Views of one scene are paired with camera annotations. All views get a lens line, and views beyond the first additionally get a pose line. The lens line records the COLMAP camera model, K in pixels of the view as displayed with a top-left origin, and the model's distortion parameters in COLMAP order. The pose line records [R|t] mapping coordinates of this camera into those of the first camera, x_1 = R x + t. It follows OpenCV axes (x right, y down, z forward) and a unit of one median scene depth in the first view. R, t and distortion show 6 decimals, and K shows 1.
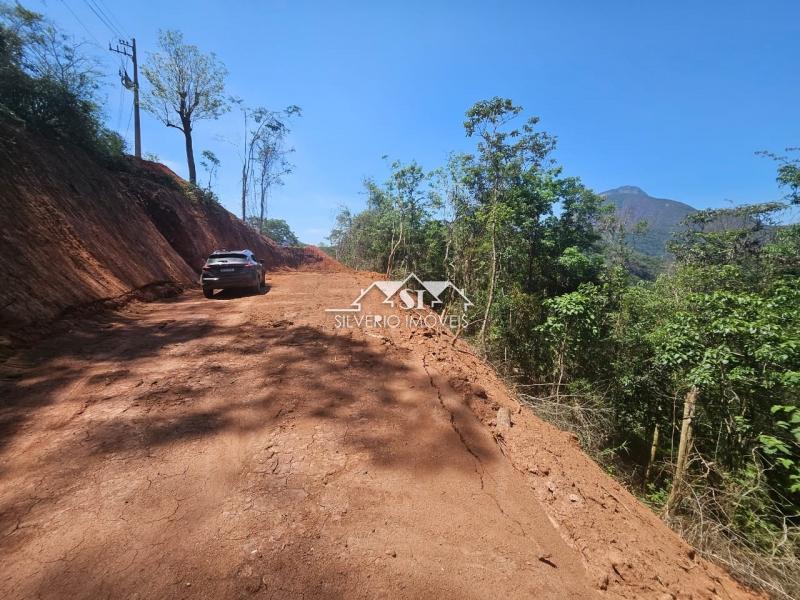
lens RADIAL K [[310.5, 0, 397.6], [0, 310.5, 289.8], [0, 0, 1]] dist [-0.001841, -0.000055]
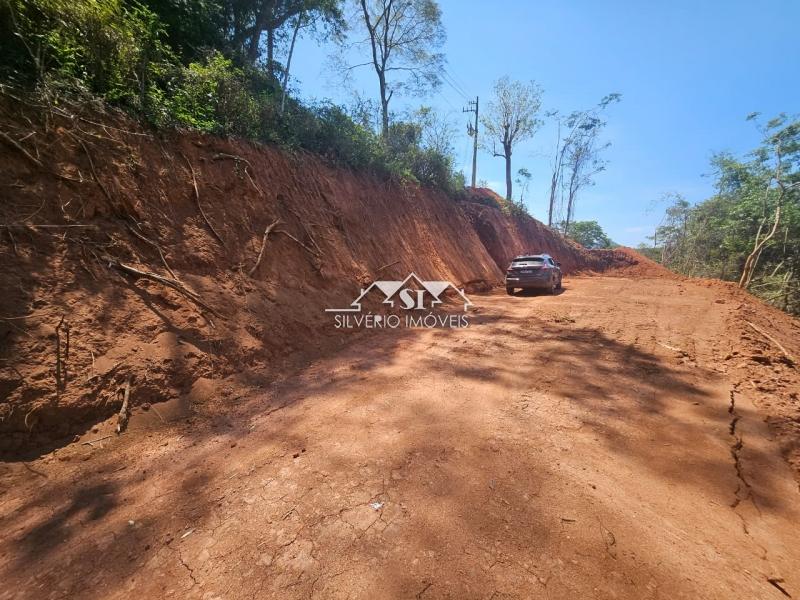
lens RADIAL K [[315.7, 0, 402.0], [0, 315.7, 291.2], [0, 0, 1]] dist [-0.001273, -0.000503]
pose [[0.618680, 0.060917, -0.783278, 0.072623], [-0.071218, 0.997233, 0.021305, 0.013131], [0.782409, 0.042602, 0.621306, -0.070273]]
